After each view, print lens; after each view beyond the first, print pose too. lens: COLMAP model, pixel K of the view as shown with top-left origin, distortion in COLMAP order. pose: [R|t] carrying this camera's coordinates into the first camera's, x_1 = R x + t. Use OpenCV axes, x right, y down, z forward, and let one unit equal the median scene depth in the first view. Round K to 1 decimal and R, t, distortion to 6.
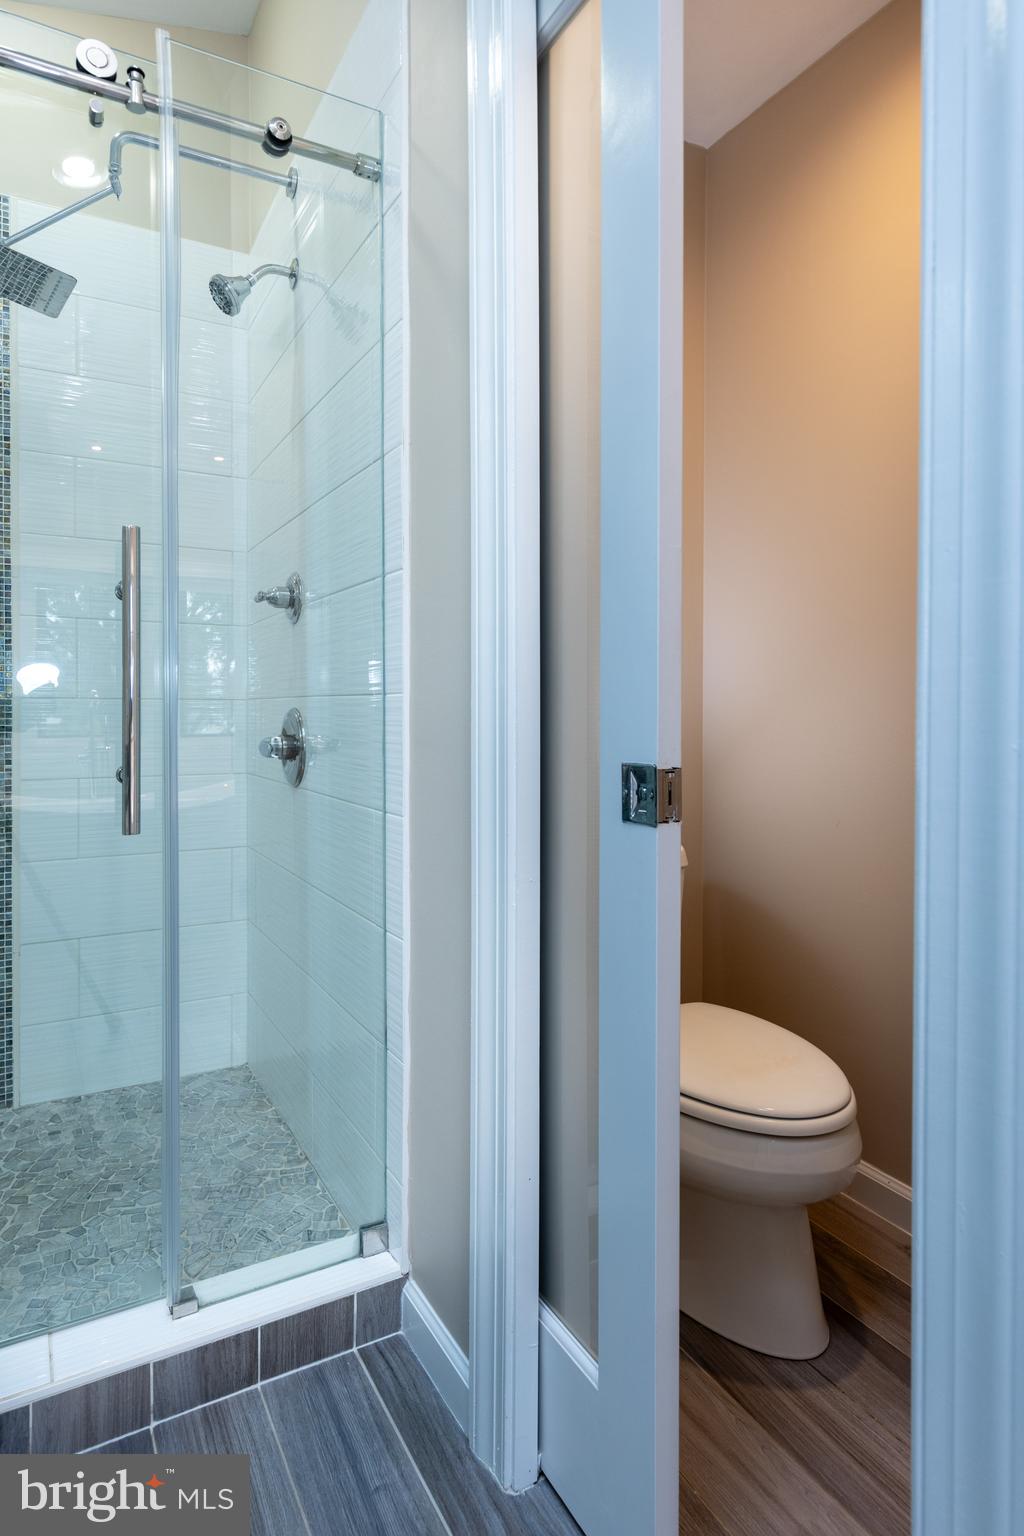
lens RADIAL K [[860.2, 0, 505.0], [0, 860.2, 717.1], [0, 0, 1]] dist [0.005951, -0.000061]
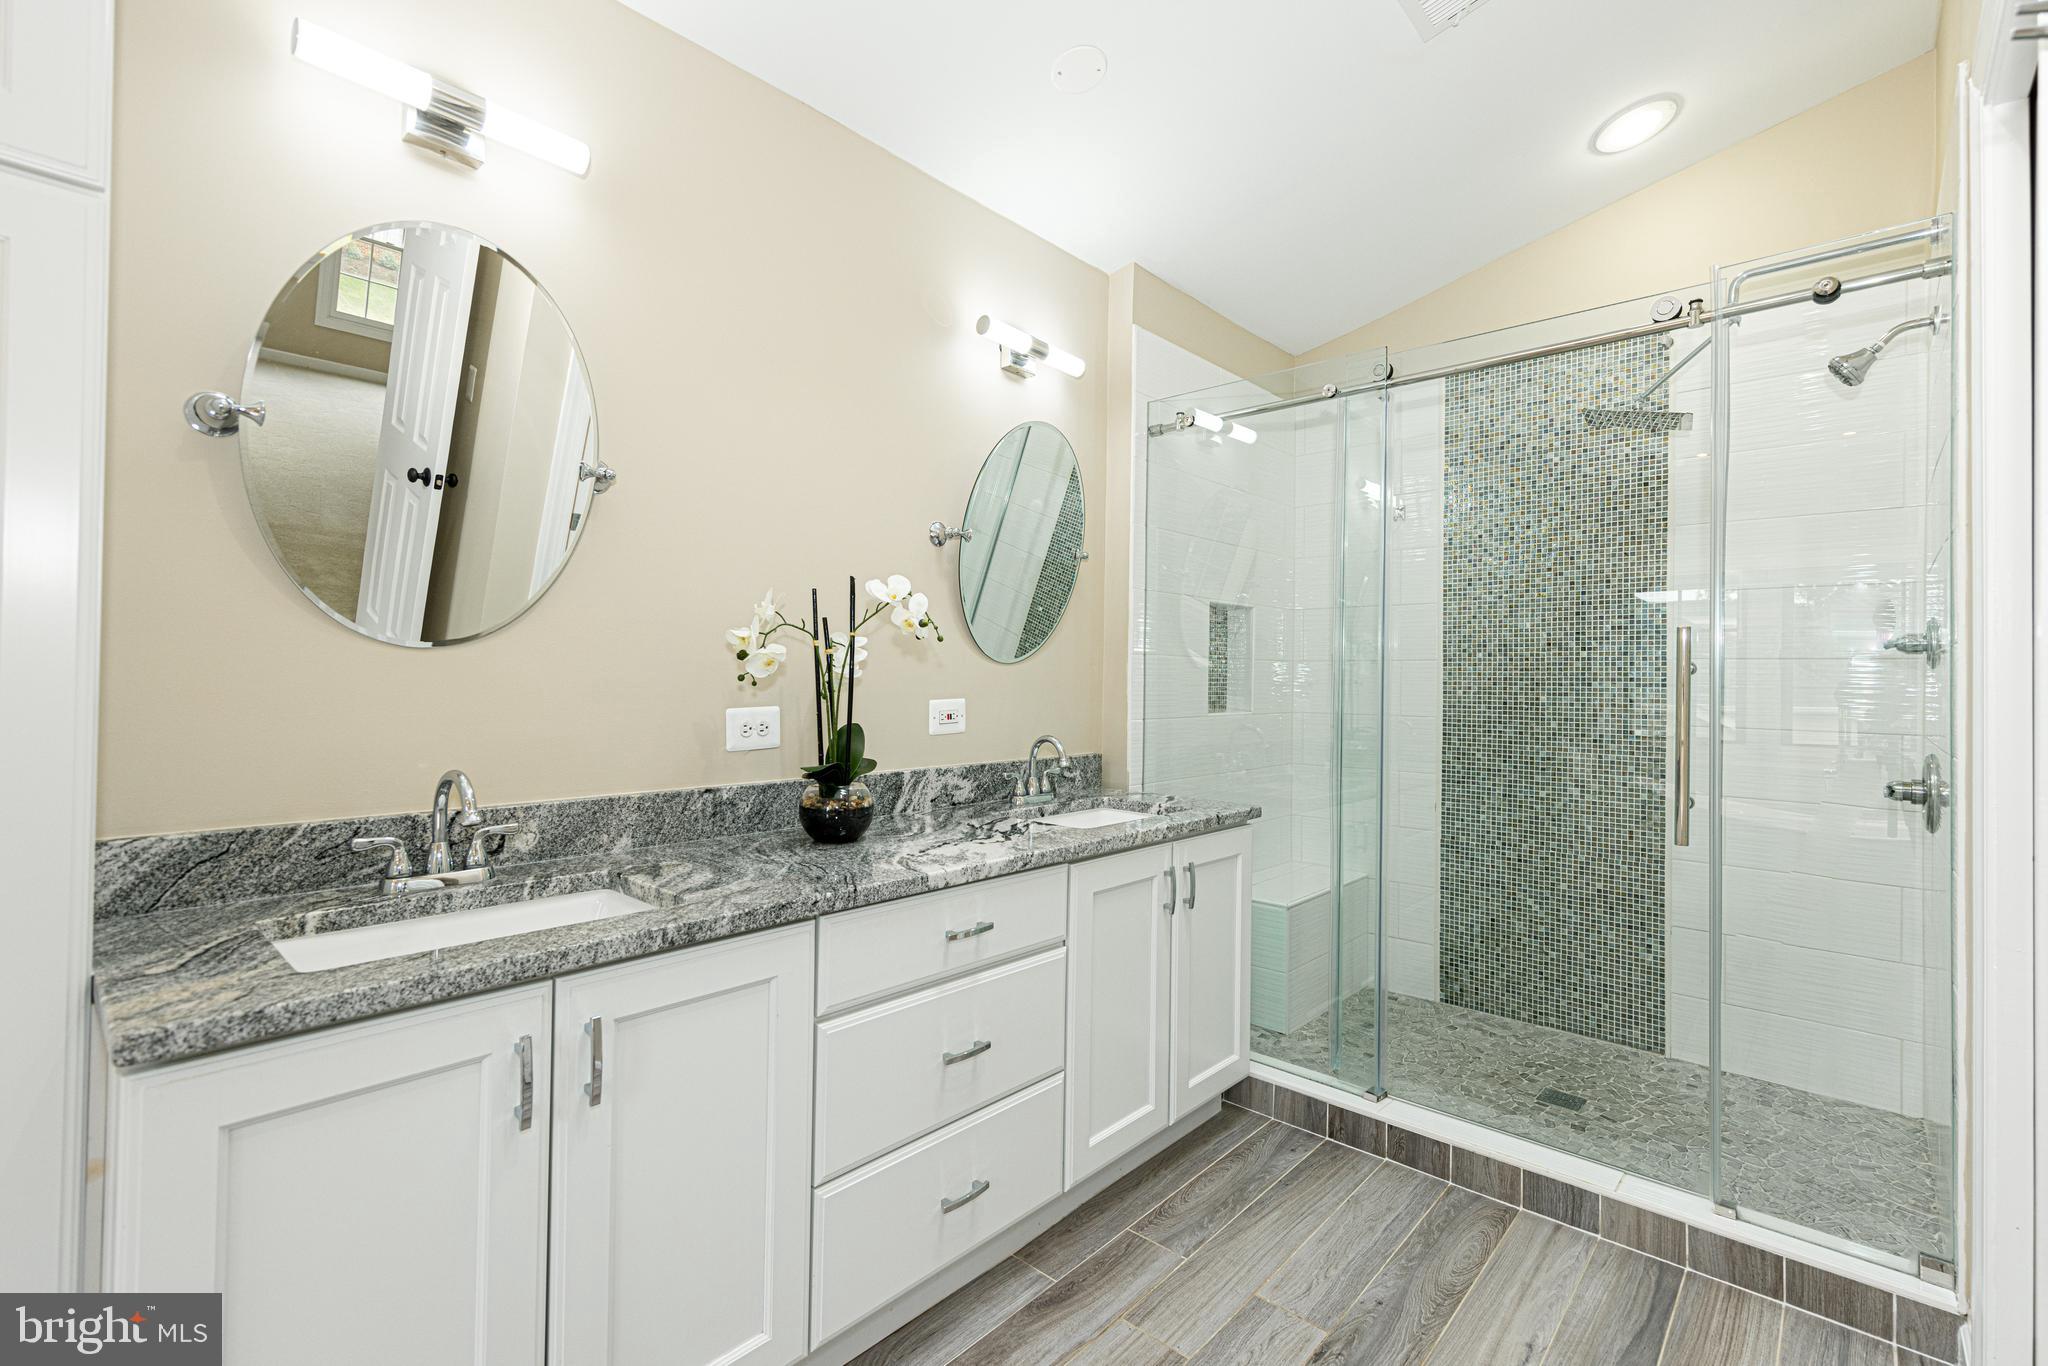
lens RADIAL K [[889.5, 0, 1026.8], [0, 889.5, 676.9], [0, 0, 1]] dist [0.001293, 0.000304]
pose [[0.306704, -0.002970, -0.951800, 0.505452], [-0.022476, 0.999694, -0.010363, -0.079551], [0.951539, 0.024571, 0.306544, -0.382027]]
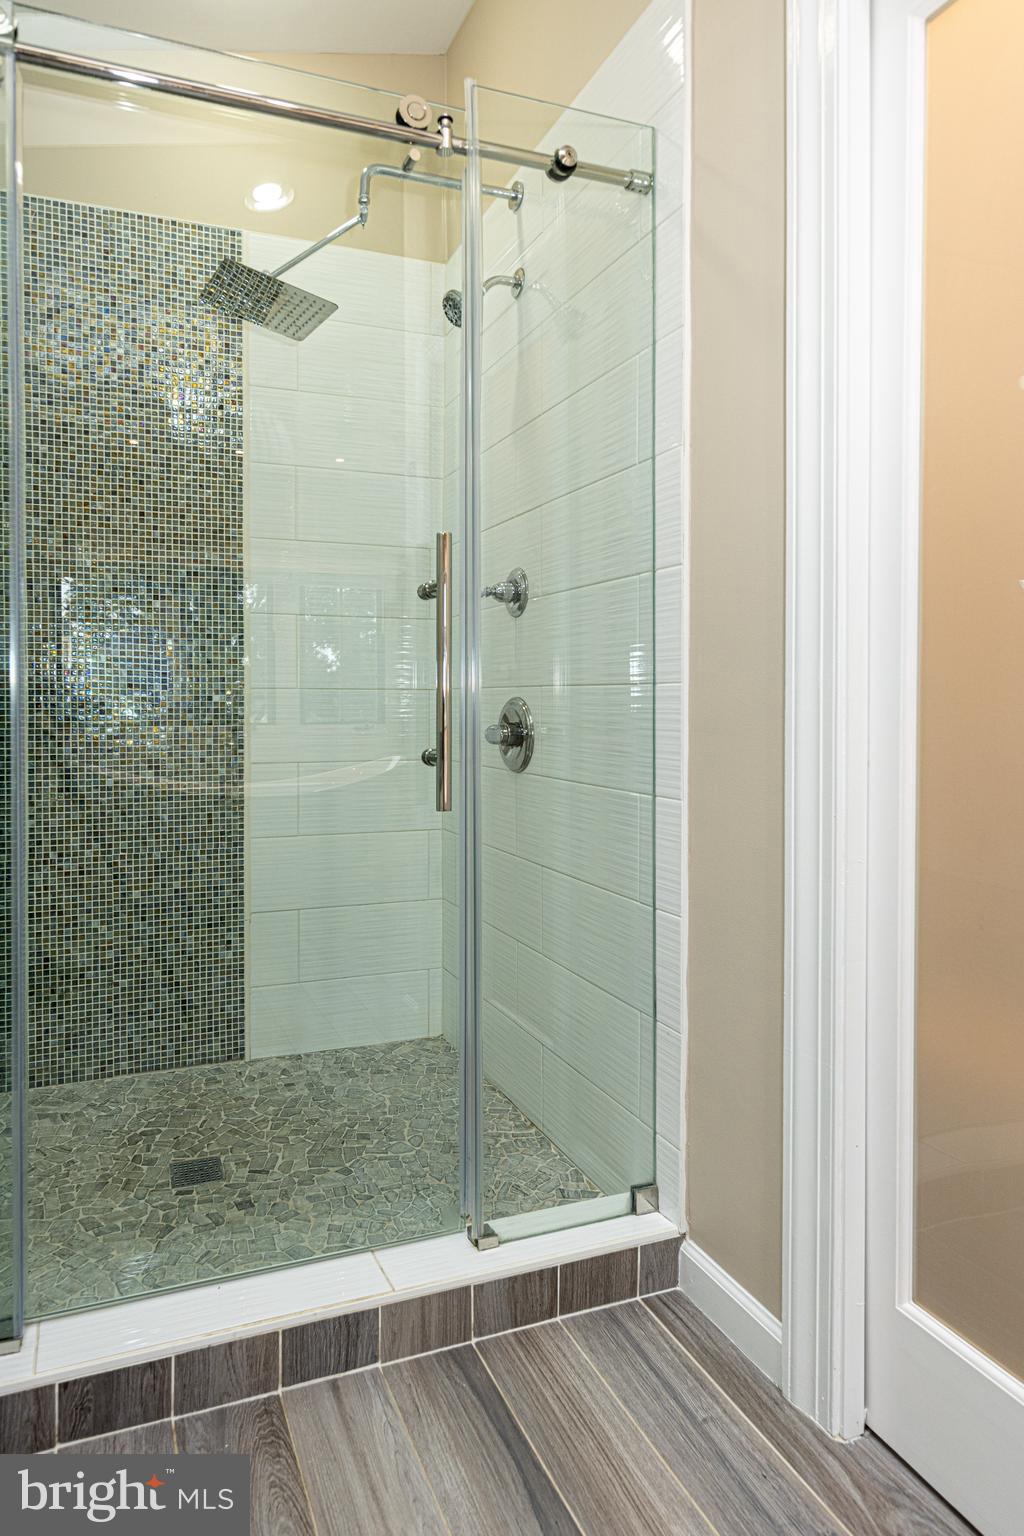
lens RADIAL K [[883.8, 0, 418.5], [0, 883.8, 713.3], [0, 0, 1]] dist [0.005634, 0.000081]
pose [[0.986589, 0.002115, -0.163212, -0.231020], [-0.001061, 0.999978, 0.006545, 0.002498], [0.163223, -0.006284, 0.986569, -0.104913]]
